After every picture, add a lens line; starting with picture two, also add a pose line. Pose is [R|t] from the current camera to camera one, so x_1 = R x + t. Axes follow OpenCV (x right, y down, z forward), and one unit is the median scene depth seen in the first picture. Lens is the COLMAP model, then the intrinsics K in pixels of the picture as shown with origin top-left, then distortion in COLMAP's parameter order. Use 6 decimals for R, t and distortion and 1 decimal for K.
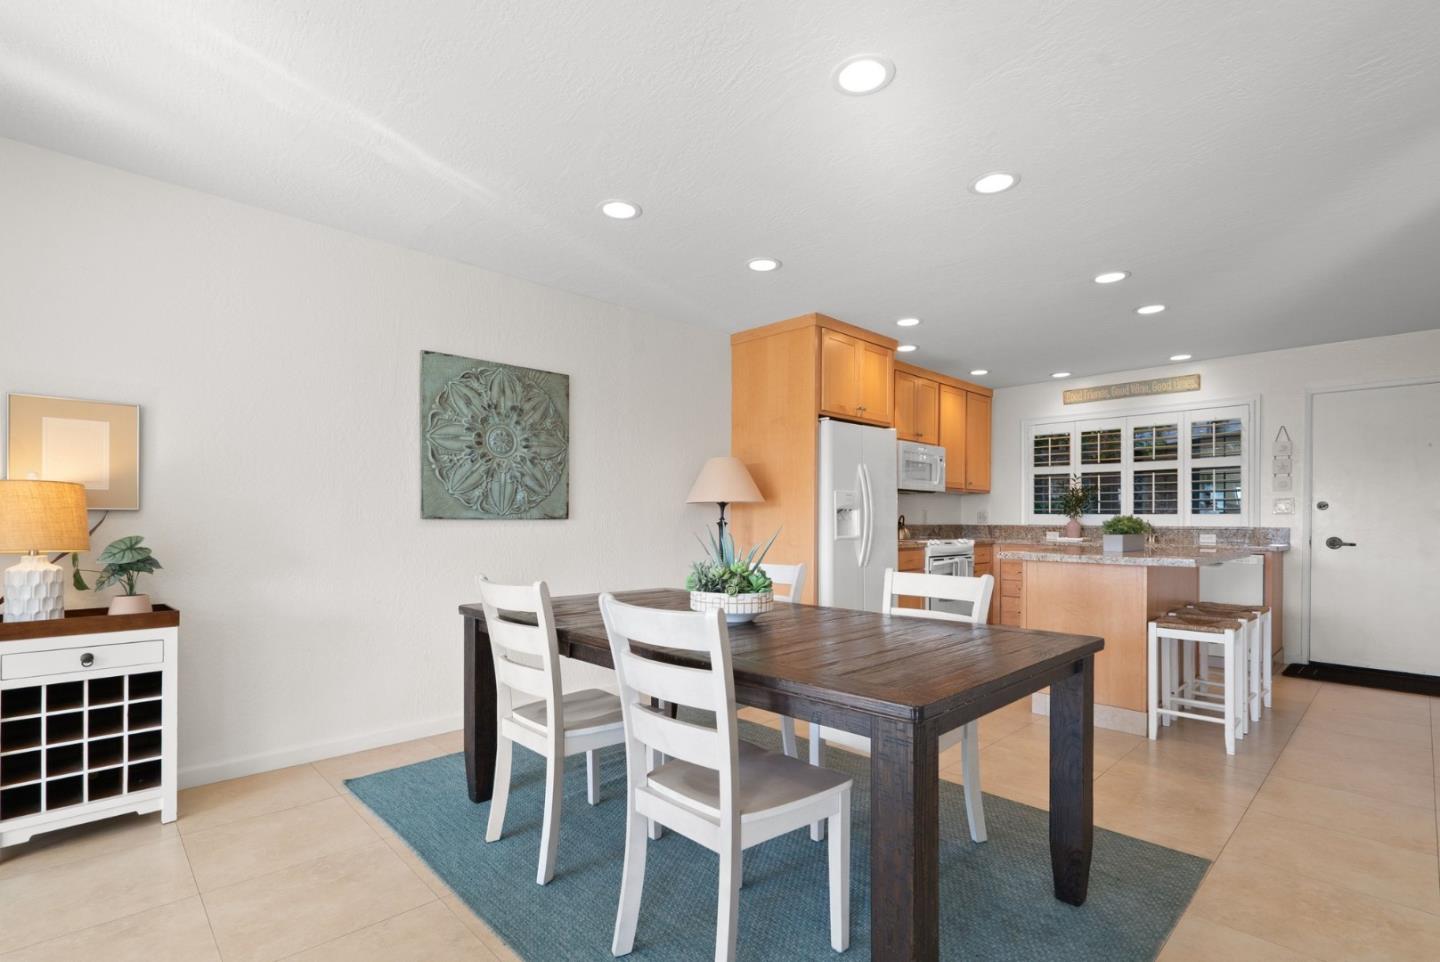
lens RADIAL K [[668.6, 0, 718.1], [0, 668.6, 514.8], [0, 0, 1]] dist [-0.001509, 0.000162]
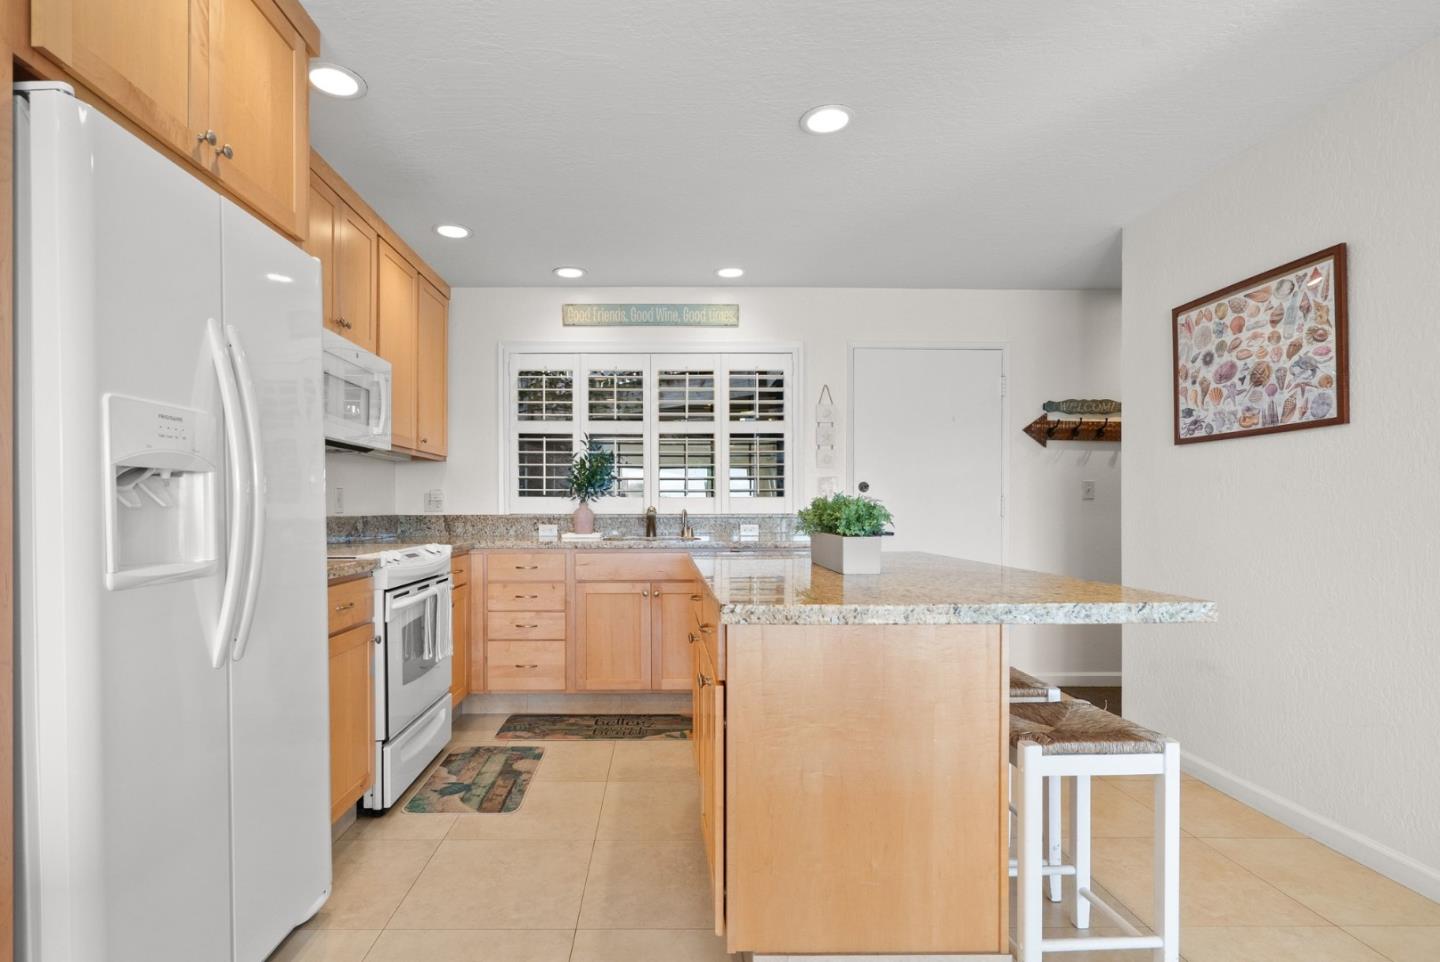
lens RADIAL K [[716.0, 0, 670.8], [0, 716.0, 509.4], [0, 0, 1]] dist [-0.003145, 0.000392]
pose [[0.683968, -0.007773, 0.729470, 0.118146], [-0.000770, 0.999935, 0.011377, 0.004499], [-0.729511, -0.008343, 0.683918, 0.627198]]
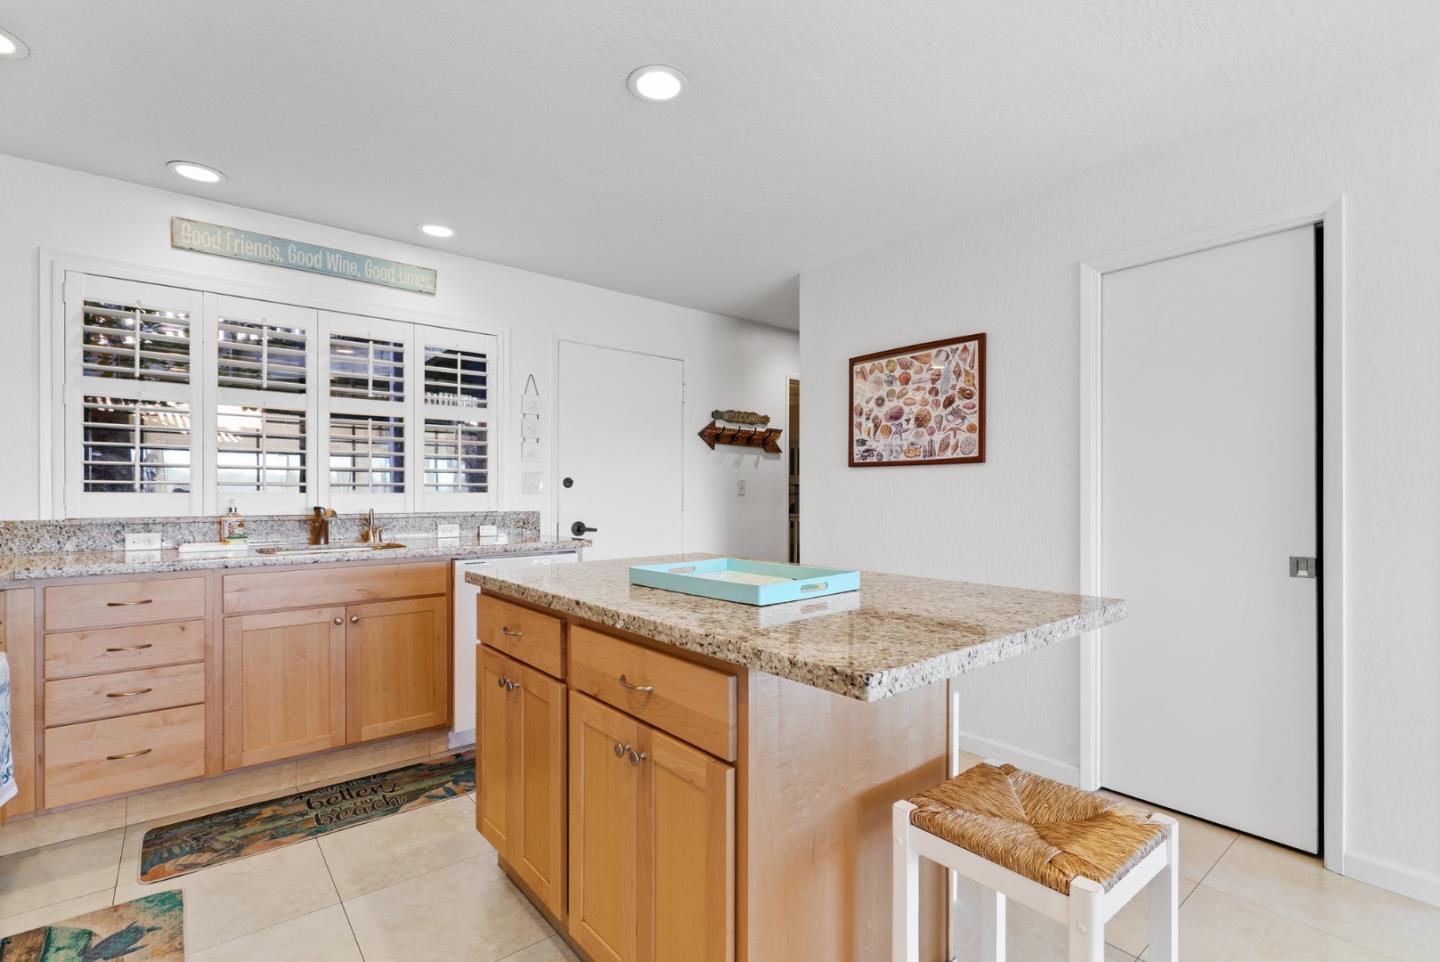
lens RADIAL K [[658.8, 0, 712.6], [0, 658.8, 491.6], [0, 0, 1]] dist [0.001204, 0.000044]
pose [[0.084871, -0.002142, 0.996390, 0.148229], [-0.006140, 0.999978, 0.002673, -0.006713], [-0.996373, -0.006345, 0.084856, 0.831165]]
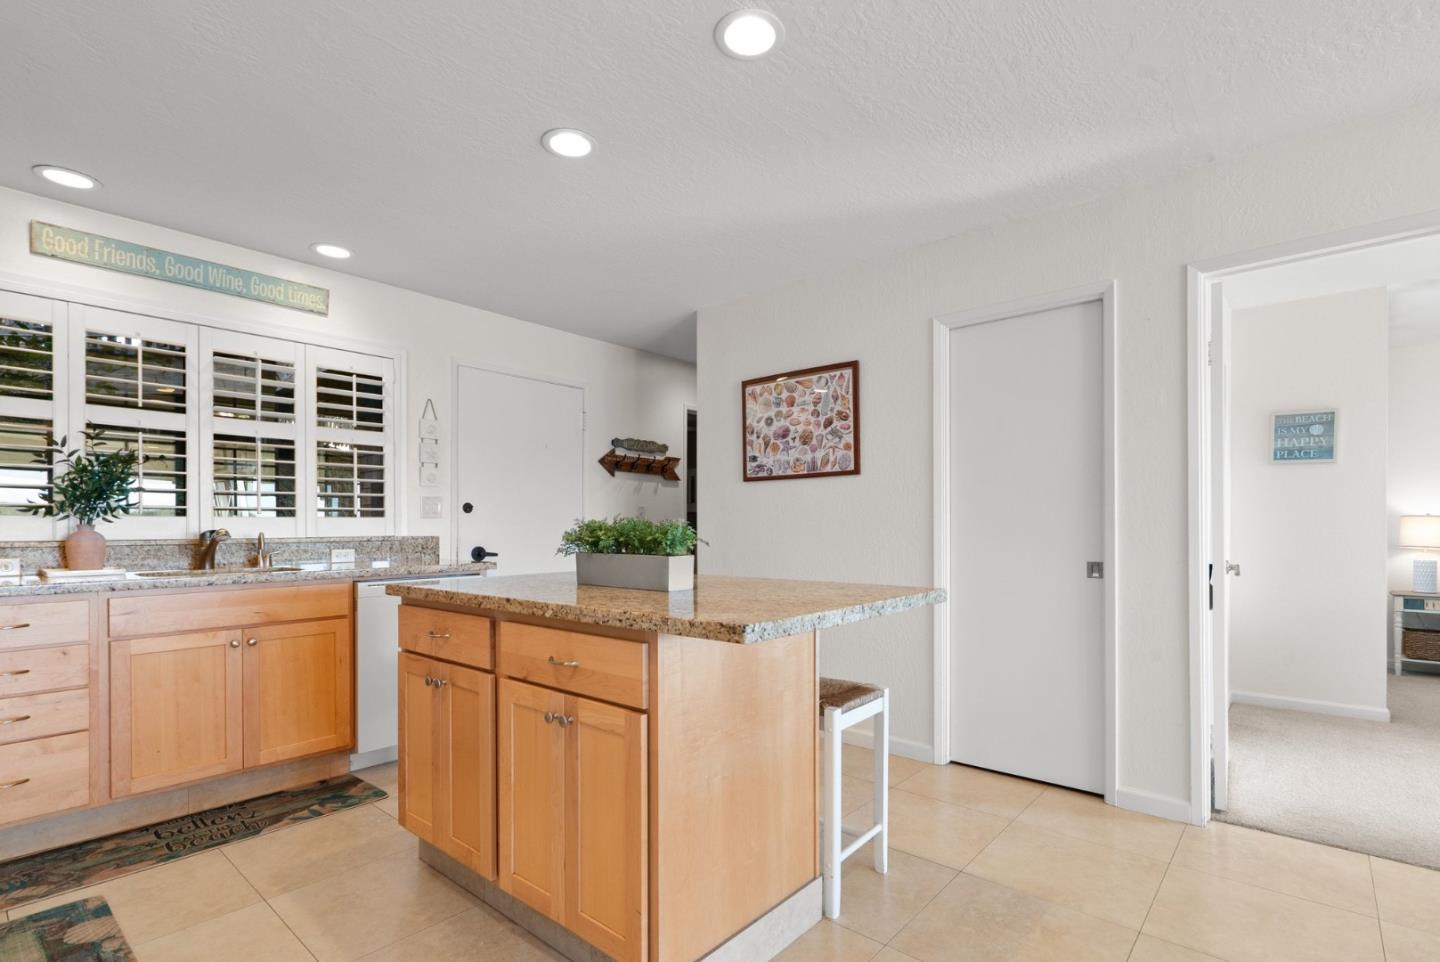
lens RADIAL K [[683.2, 0, 729.4], [0, 683.2, 525.9], [0, 0, 1]] dist [0.000355, 0.000771]
pose [[-0.093095, -0.004144, 0.995649, 0.066462], [-0.002687, 0.999989, 0.003911, 0.004420], [-0.995654, -0.002311, -0.093105, 0.834511]]
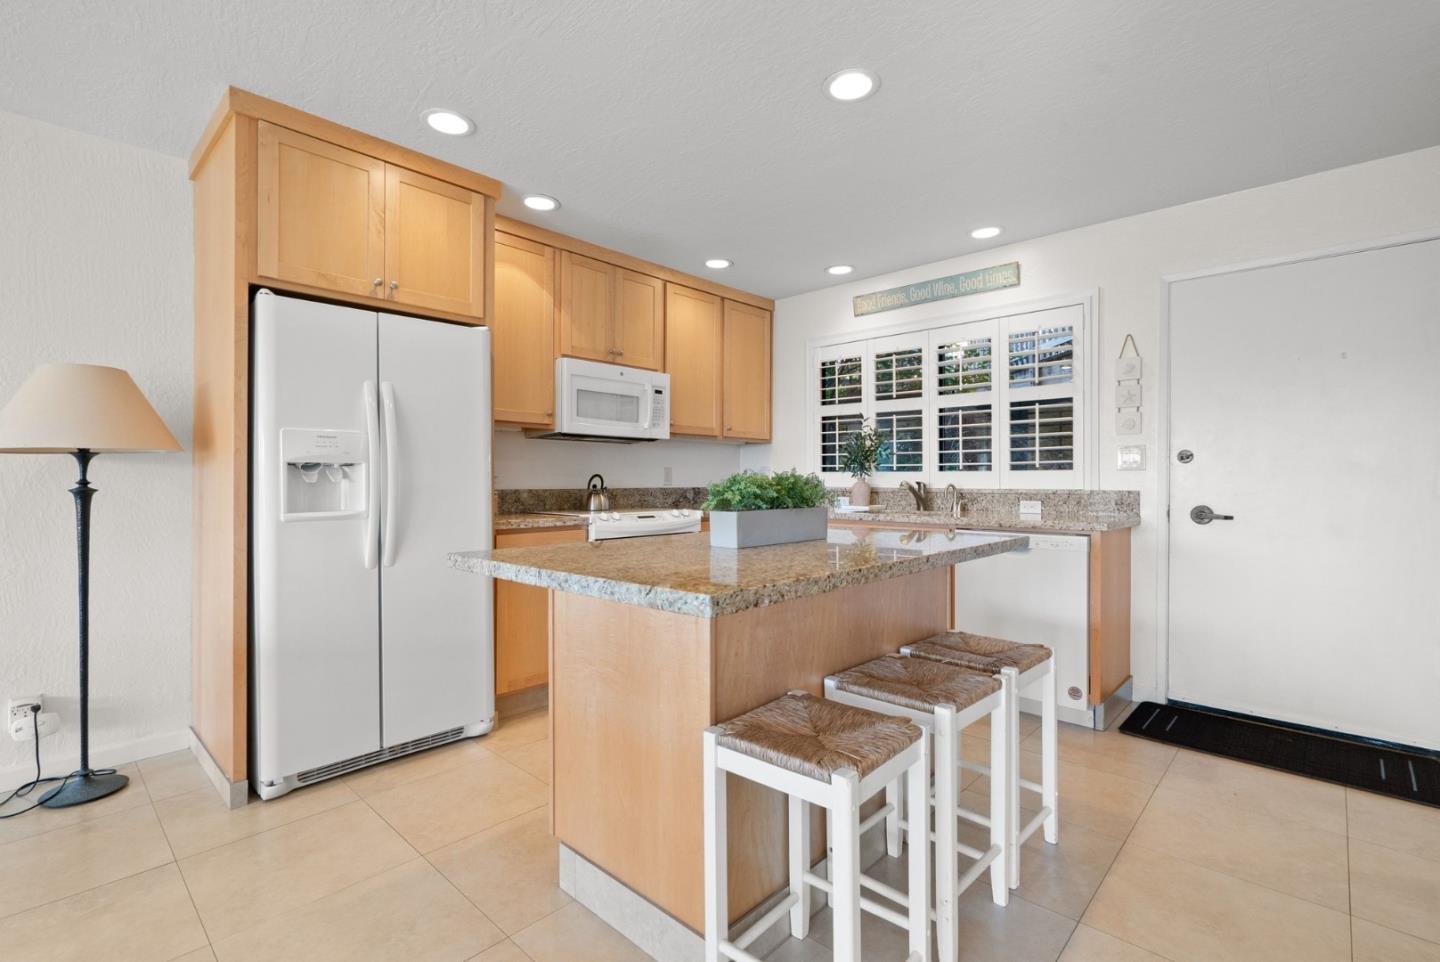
lens RADIAL K [[657.1, 0, 720.6], [0, 657.1, 475.3], [0, 0, 1]] dist [-0.002347, -0.000155]
pose [[0.998295, -0.004290, 0.058219, 0.462838], [0.004264, 0.999991, 0.000568, 0.002314], [-0.058221, -0.000318, 0.998304, 0.434759]]
